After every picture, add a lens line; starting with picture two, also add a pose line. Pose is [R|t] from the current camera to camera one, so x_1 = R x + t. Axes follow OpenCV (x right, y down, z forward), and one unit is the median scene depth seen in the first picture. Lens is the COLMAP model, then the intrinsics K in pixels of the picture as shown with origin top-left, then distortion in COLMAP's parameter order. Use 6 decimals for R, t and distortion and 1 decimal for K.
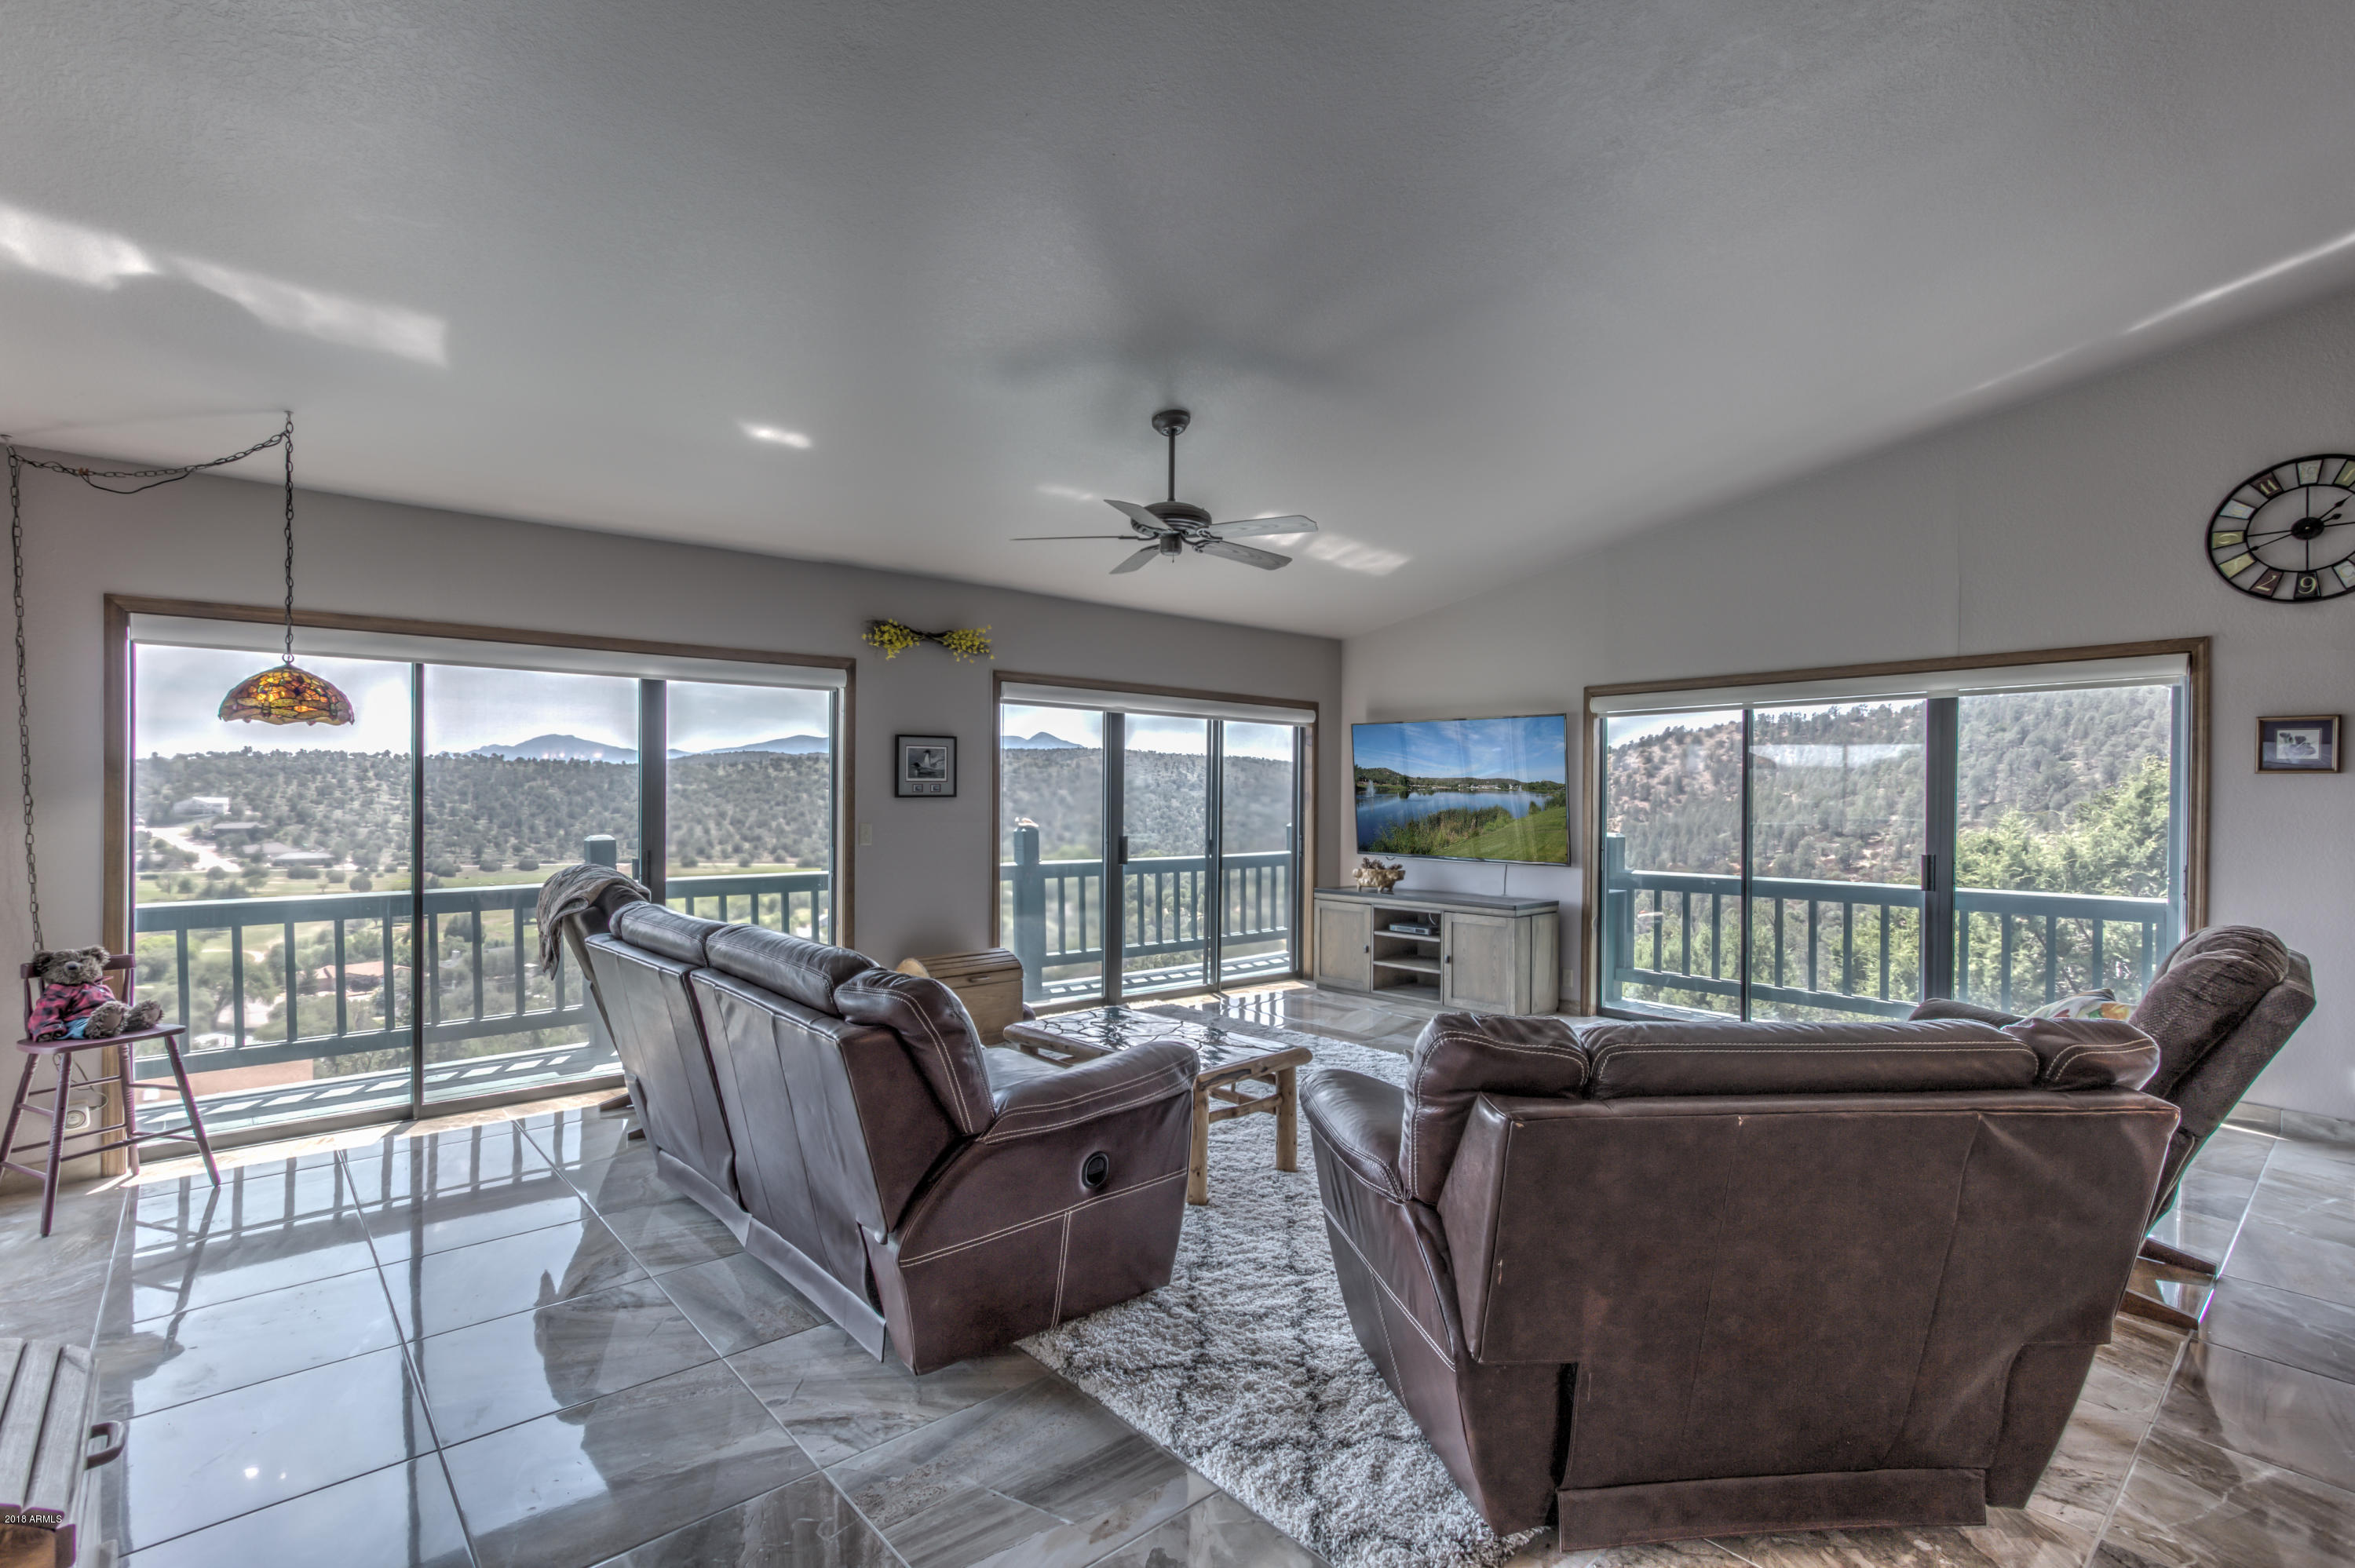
lens RADIAL K [[1104.2, 0, 1168.3], [0, 1104.2, 795.1], [0, 0, 1]] dist [0.001962, 0.000378]
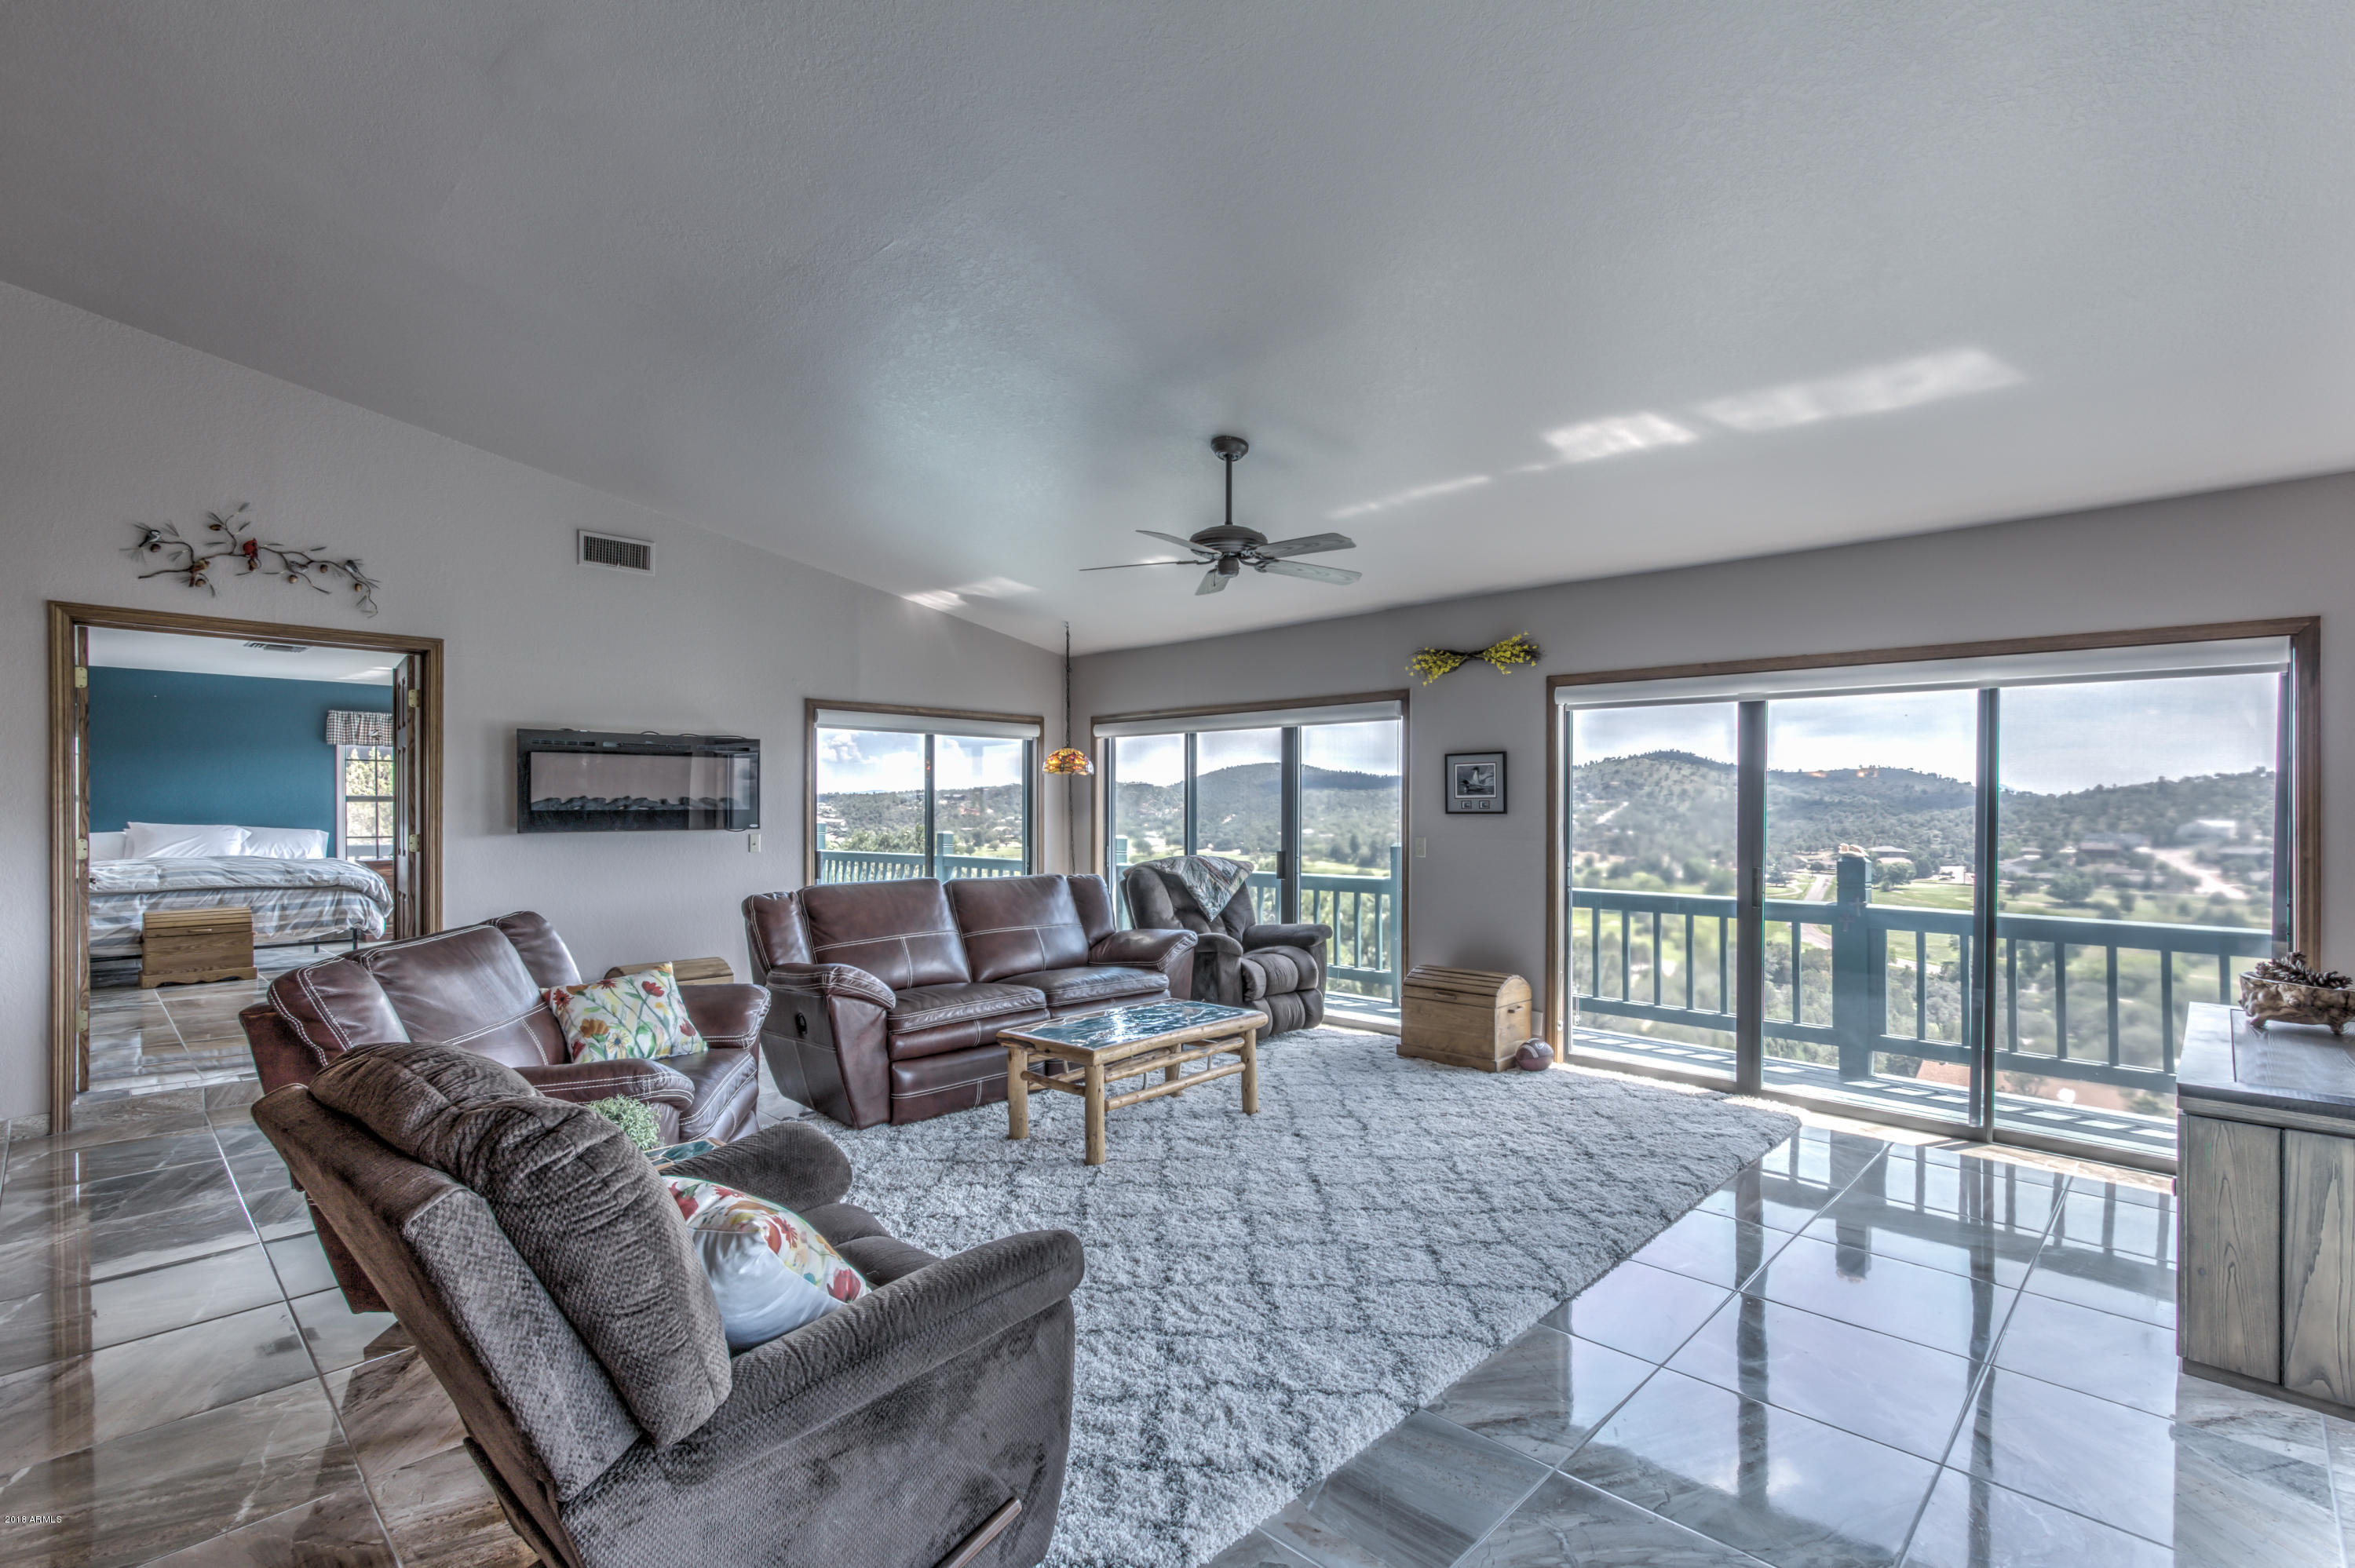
lens RADIAL K [[1081.4, 0, 1182.4], [0, 1081.4, 817.7], [0, 0, 1]] dist [0.003156, 0.001112]
pose [[0.101297, 0.003630, -0.994850, 0.711260], [-0.003907, 0.999987, 0.003251, 0.003424], [0.994849, 0.003558, 0.101310, 0.603939]]
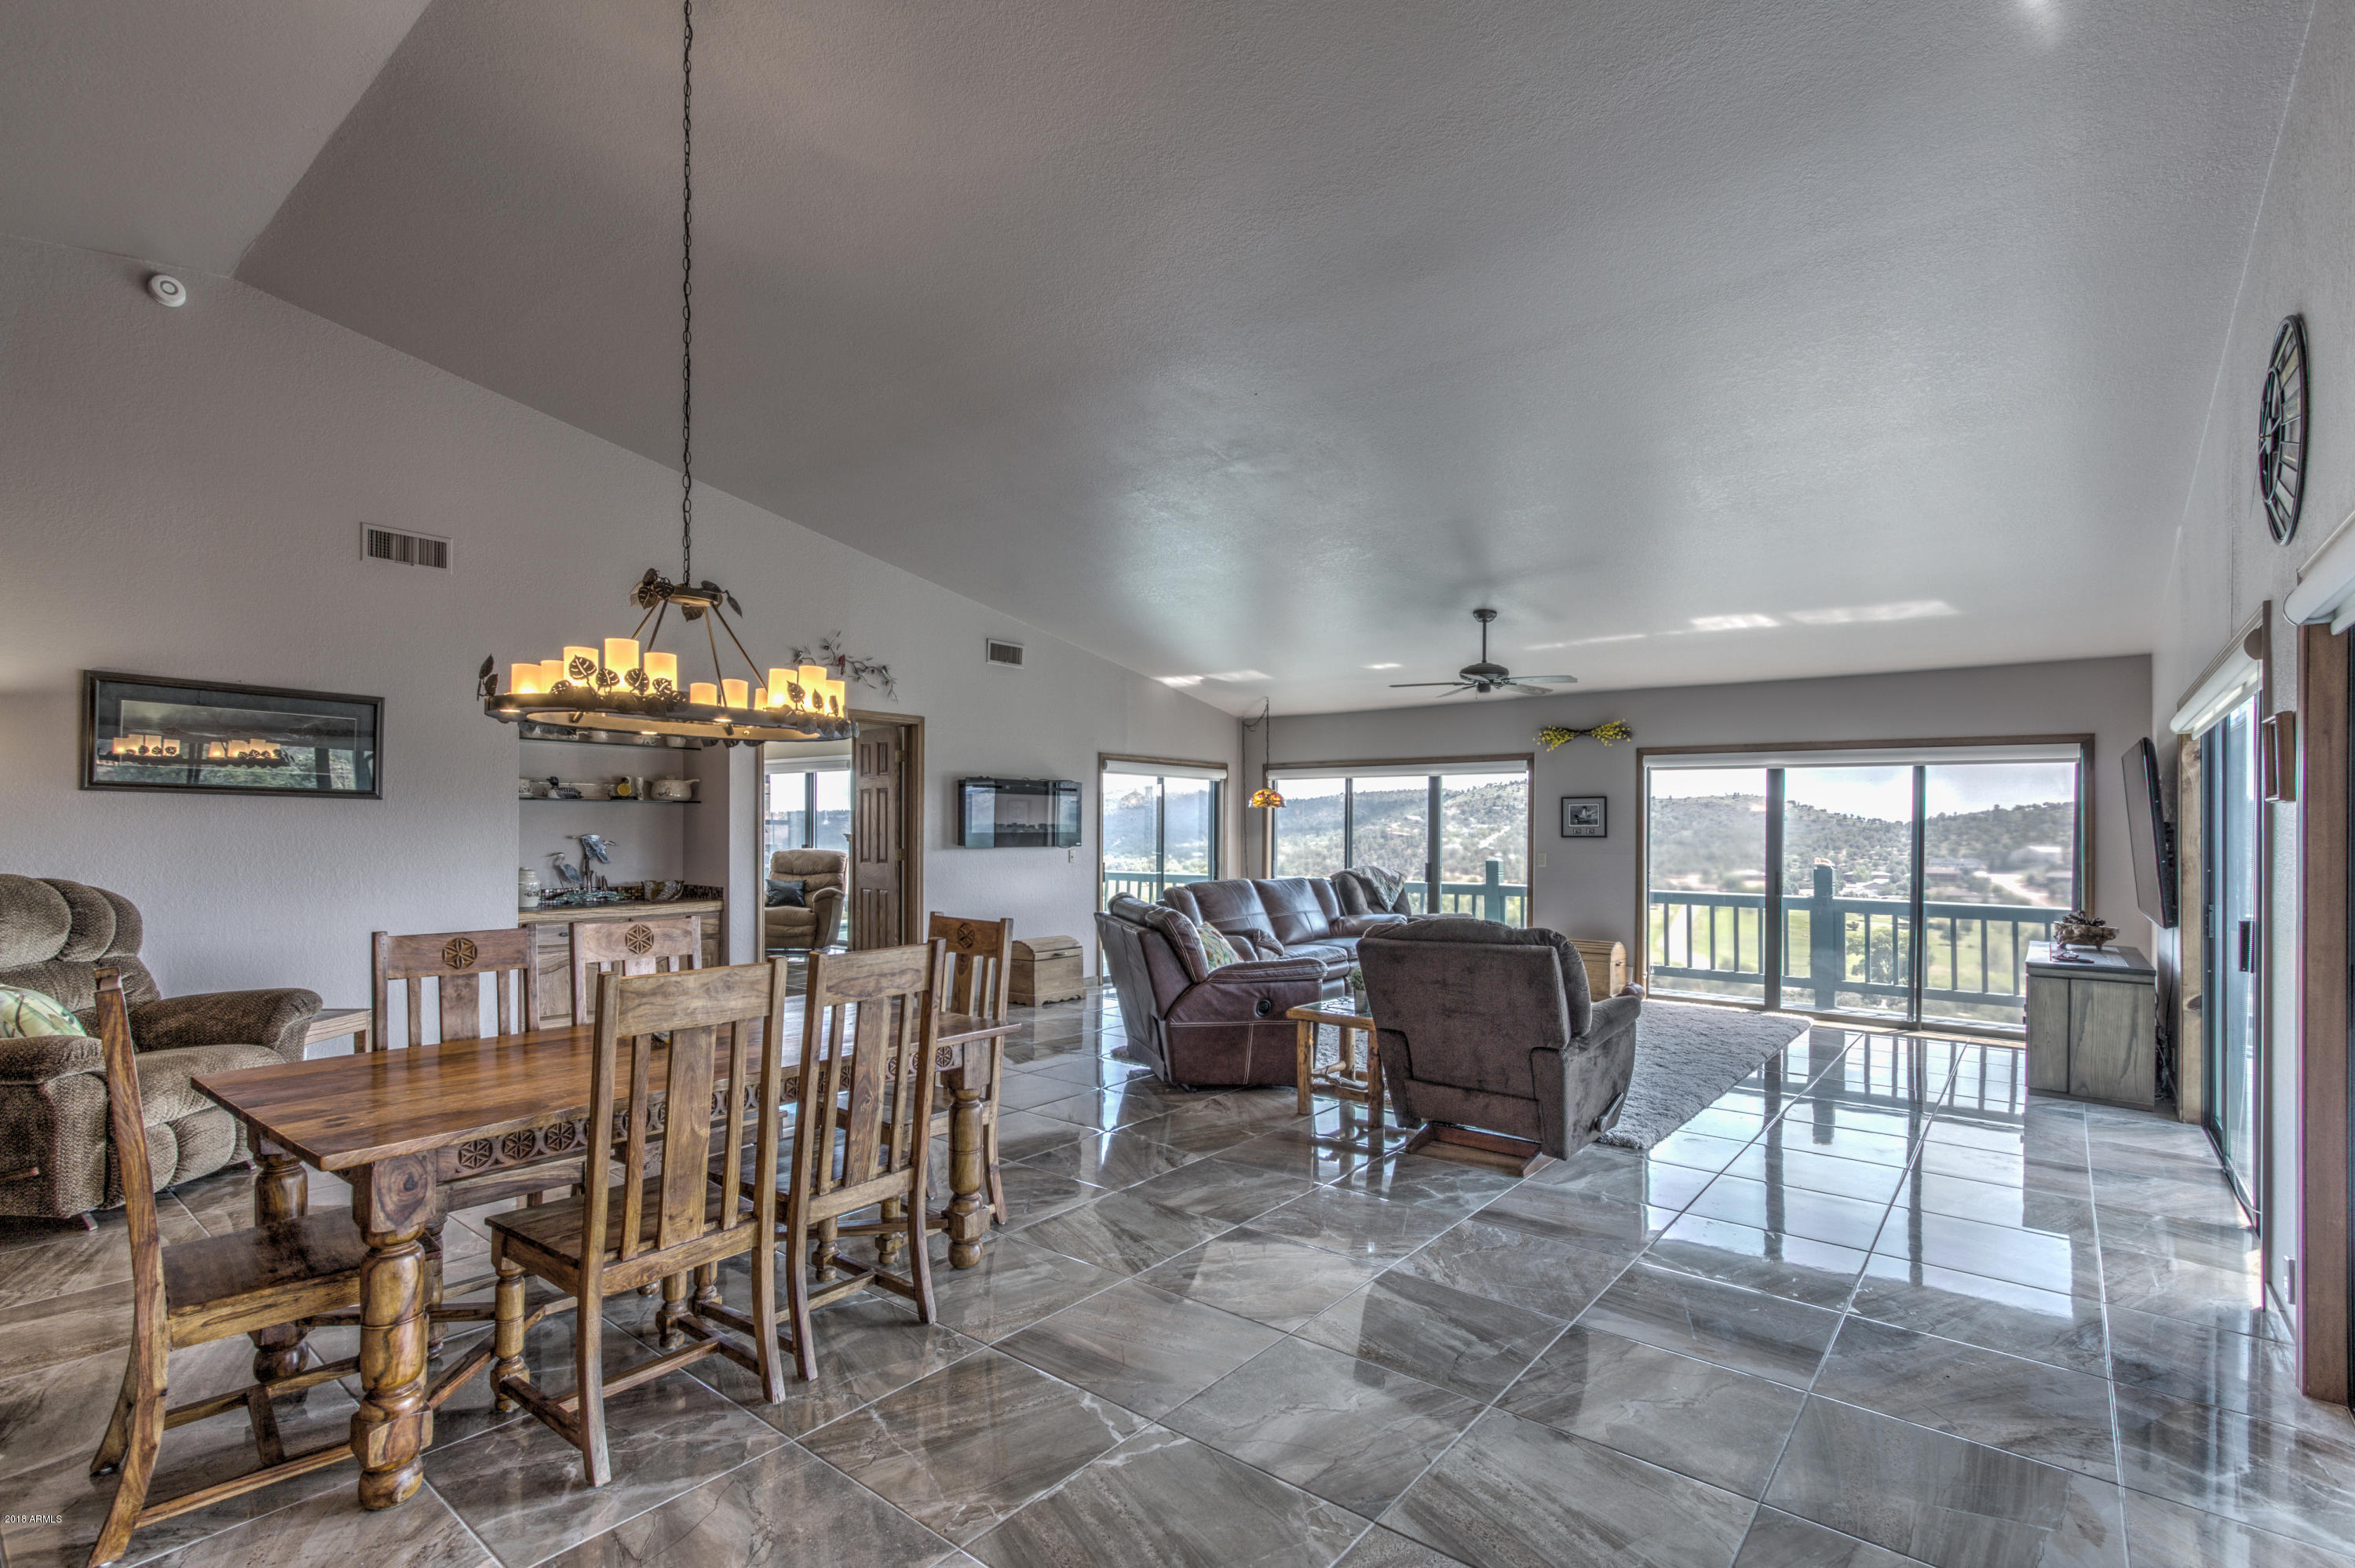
lens RADIAL K [[1077.7, 0, 1159.6], [0, 1077.7, 836.6], [0, 0, 1]] dist [0.002889, 0.001251]
pose [[0.175271, 0.001104, -0.984520, 1.099872], [-0.008440, 0.999964, -0.000381, 0.006382], [0.984484, 0.008377, 0.175274, 0.152437]]
